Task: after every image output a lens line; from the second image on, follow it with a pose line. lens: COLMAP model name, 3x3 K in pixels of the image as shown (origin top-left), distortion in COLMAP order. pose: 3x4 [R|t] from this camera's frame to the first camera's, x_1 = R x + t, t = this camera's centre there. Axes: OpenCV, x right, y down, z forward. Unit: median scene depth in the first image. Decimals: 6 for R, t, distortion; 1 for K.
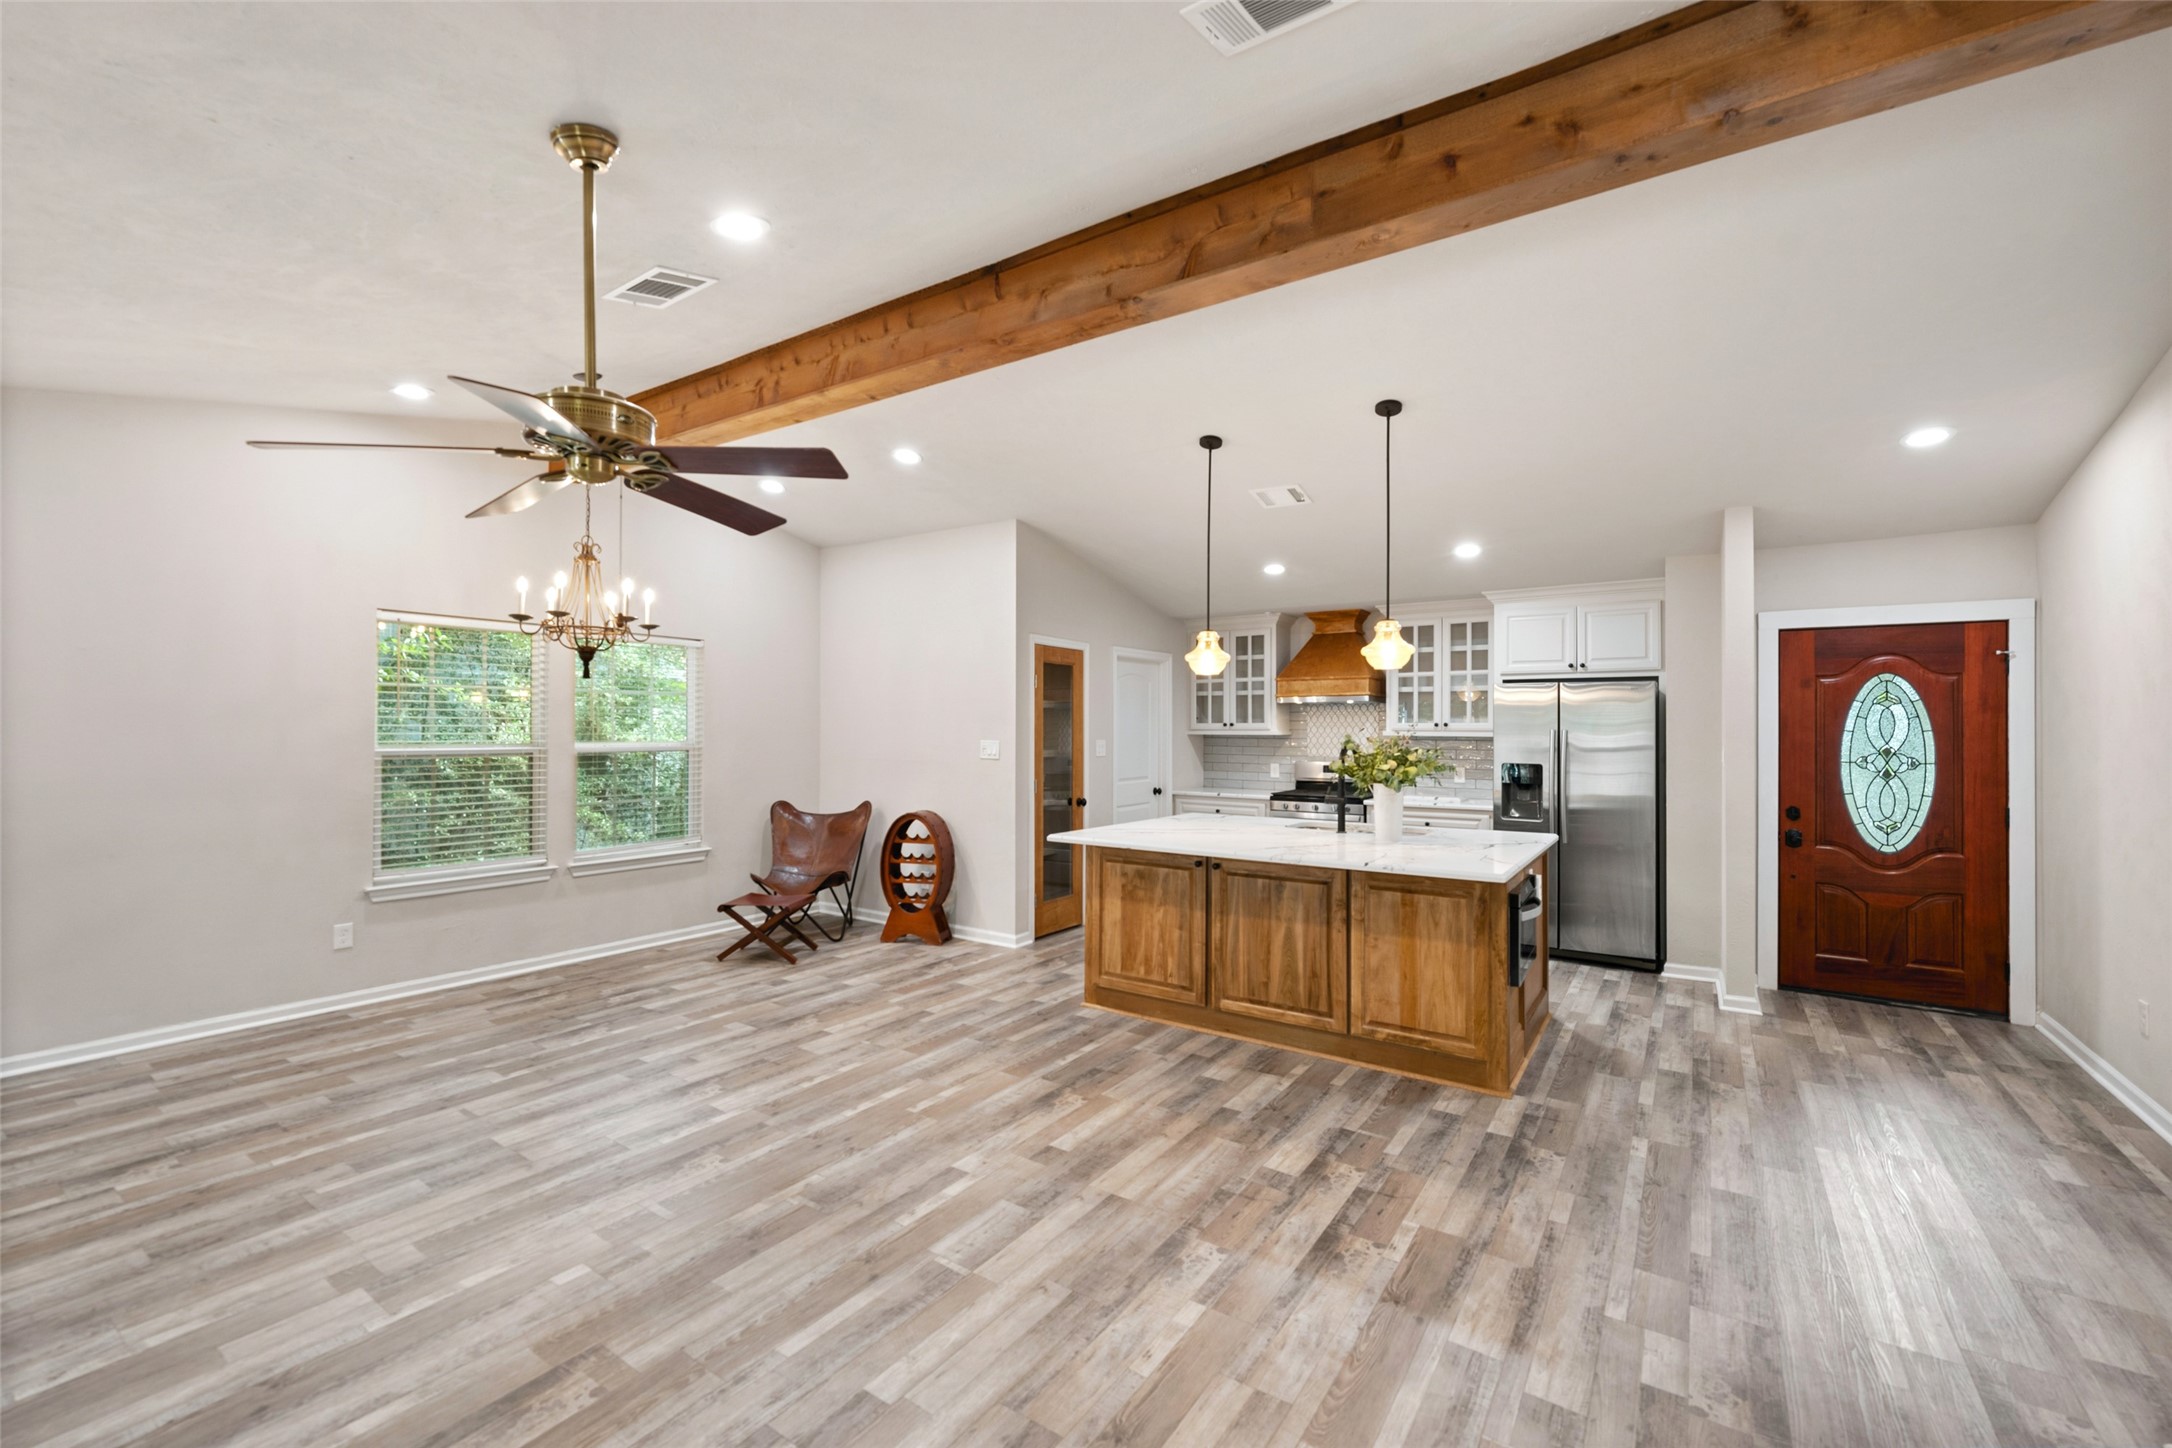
lens RADIAL K [[912.2, 0, 1084.4], [0, 912.2, 721.8], [0, 0, 1]] dist [0.000600, 0.001429]
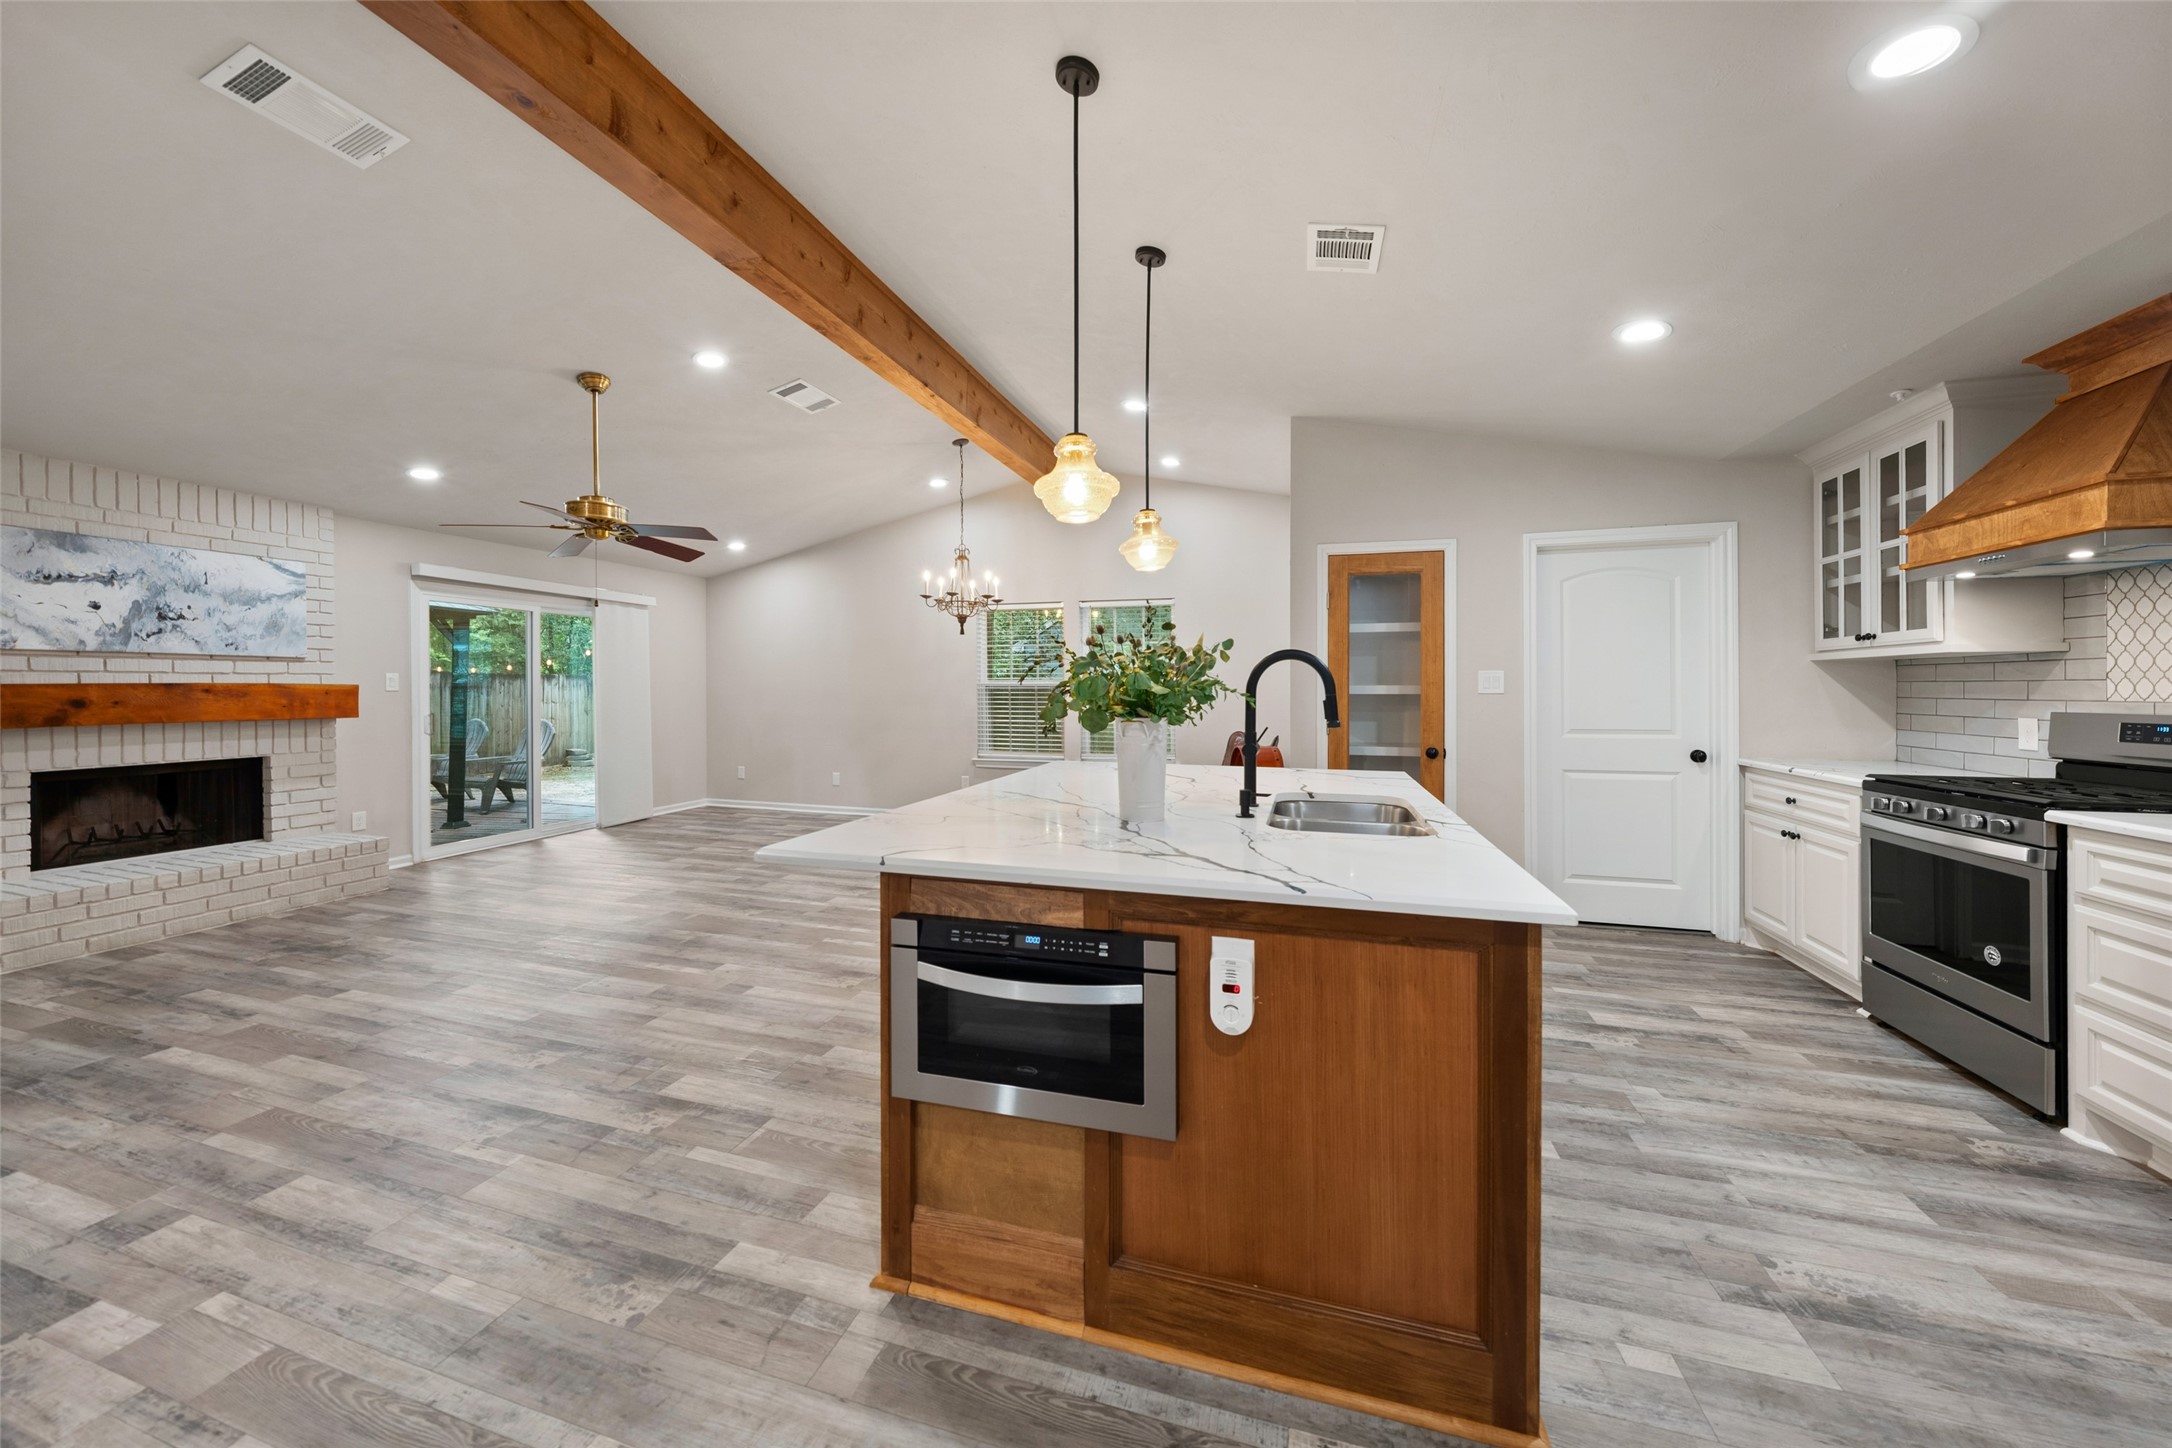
lens RADIAL K [[758.5, 0, 1075.7], [0, 758.5, 689.7], [0, 0, 1]] dist [-0.005096, 0.001519]
pose [[0.288711, -0.001829, -0.957415, 0.738903], [0.008432, 0.999964, 0.000632, 0.047973], [0.957379, -0.008255, 0.288716, 0.783190]]
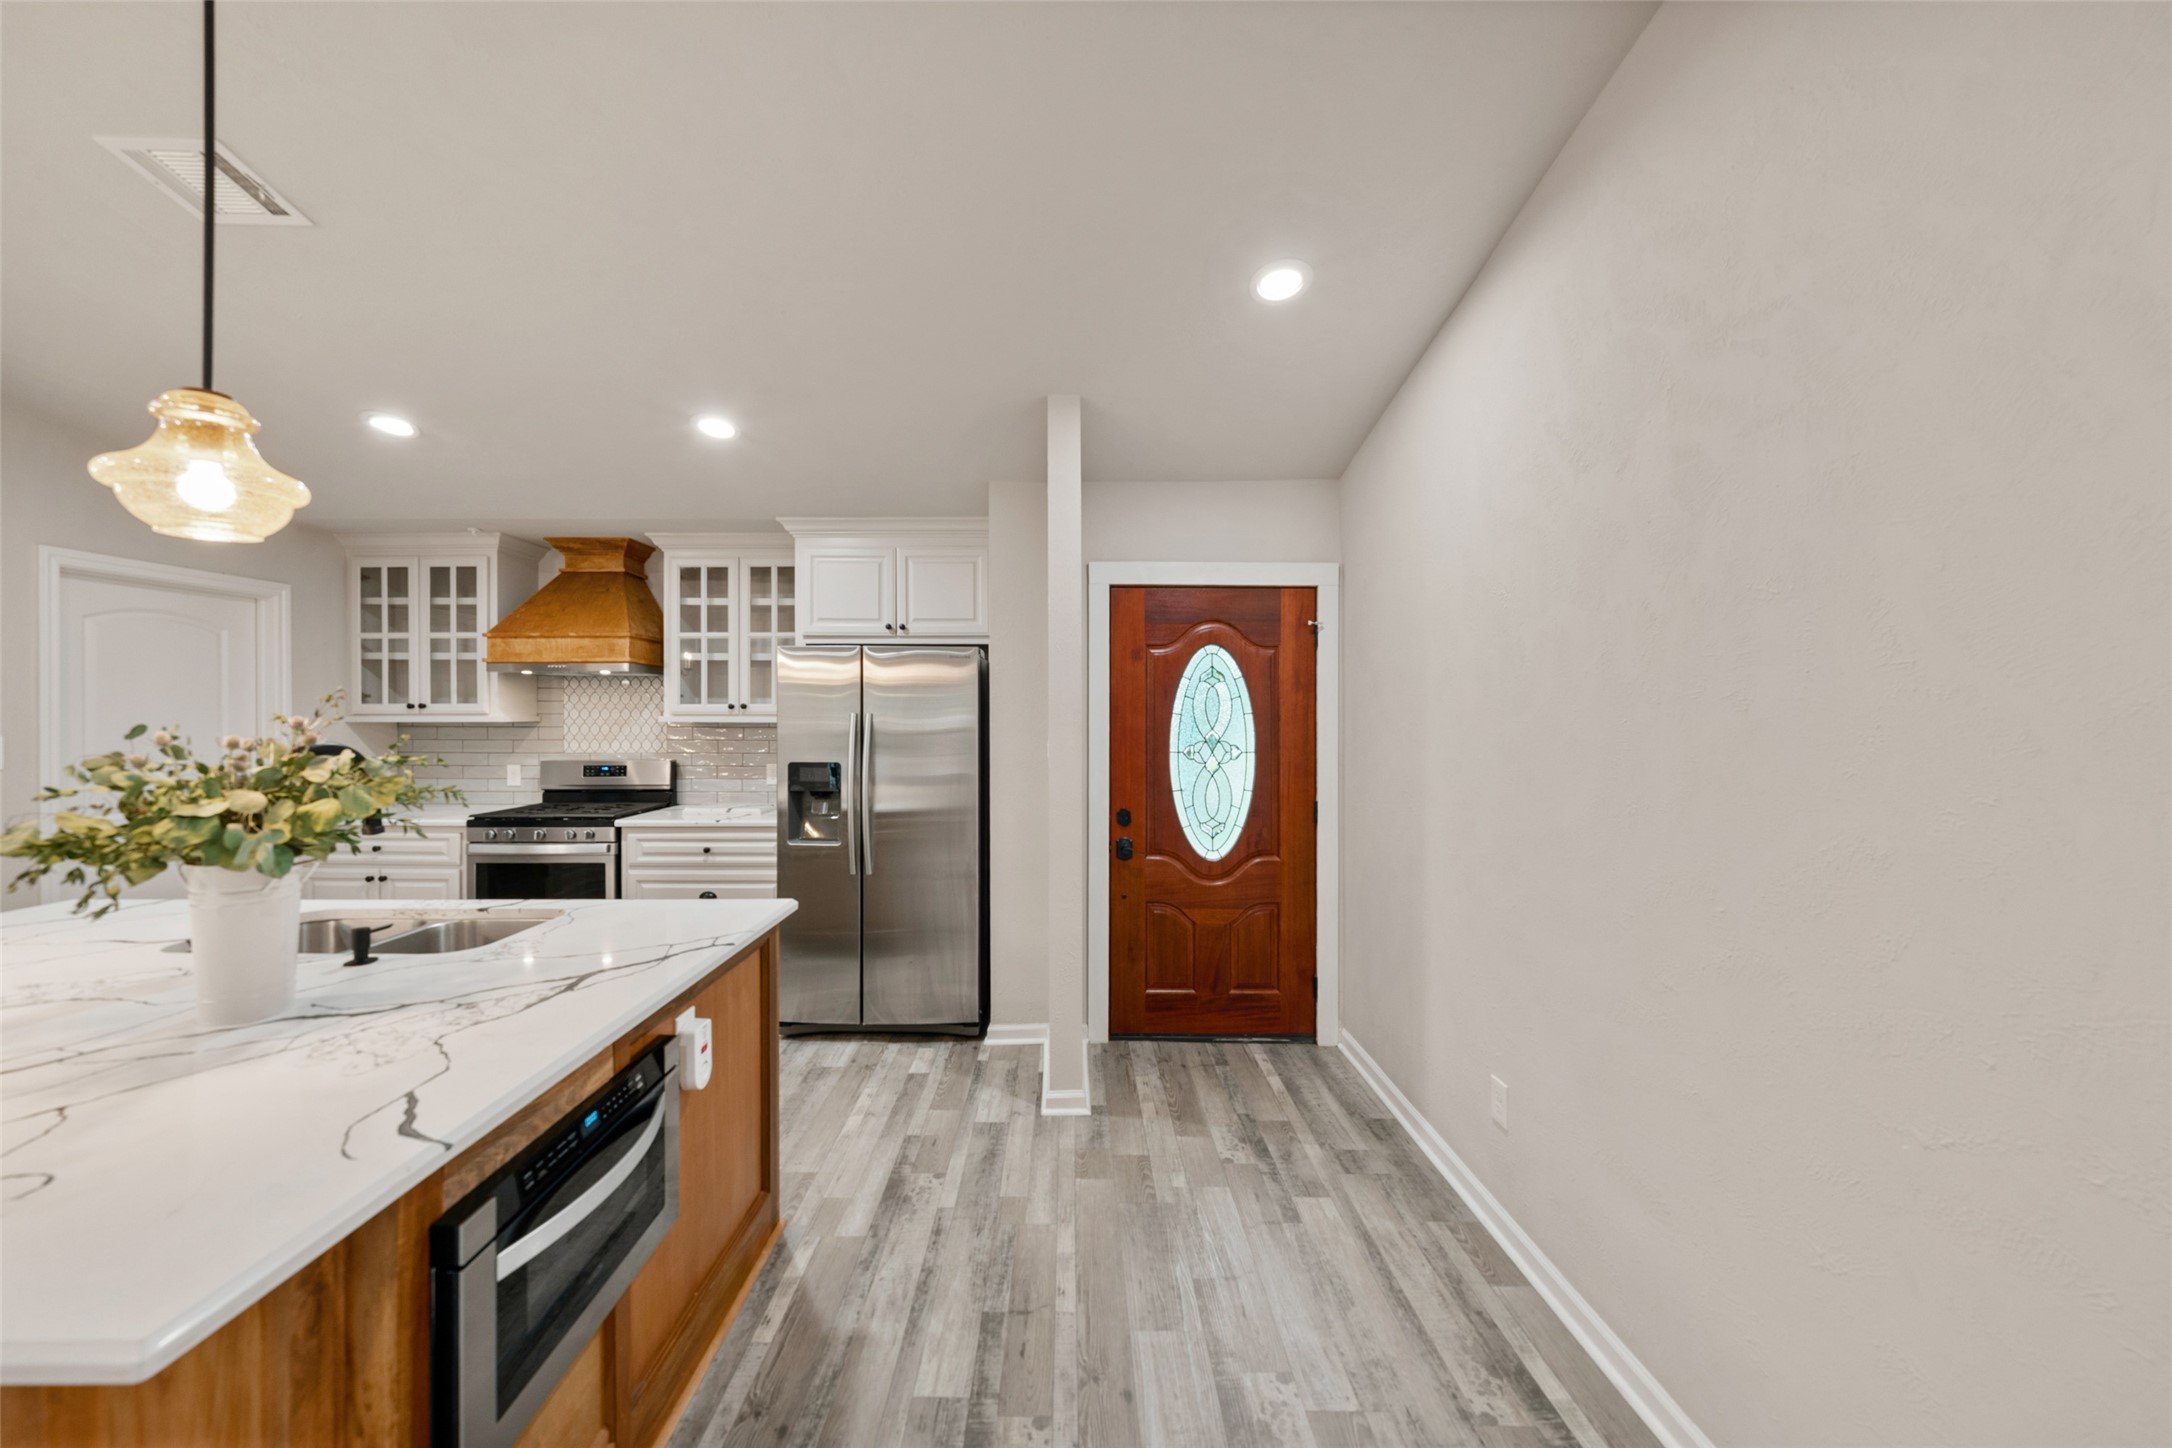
lens RADIAL K [[758.5, 0, 1067.8], [0, 758.5, 718.5], [0, 0, 1]] dist [-0.005096, 0.001519]
pose [[0.828439, -0.005424, 0.560054, 0.406659], [-0.003236, 0.999890, 0.014471, 0.004566], [-0.560071, -0.013801, 0.828330, 0.535138]]
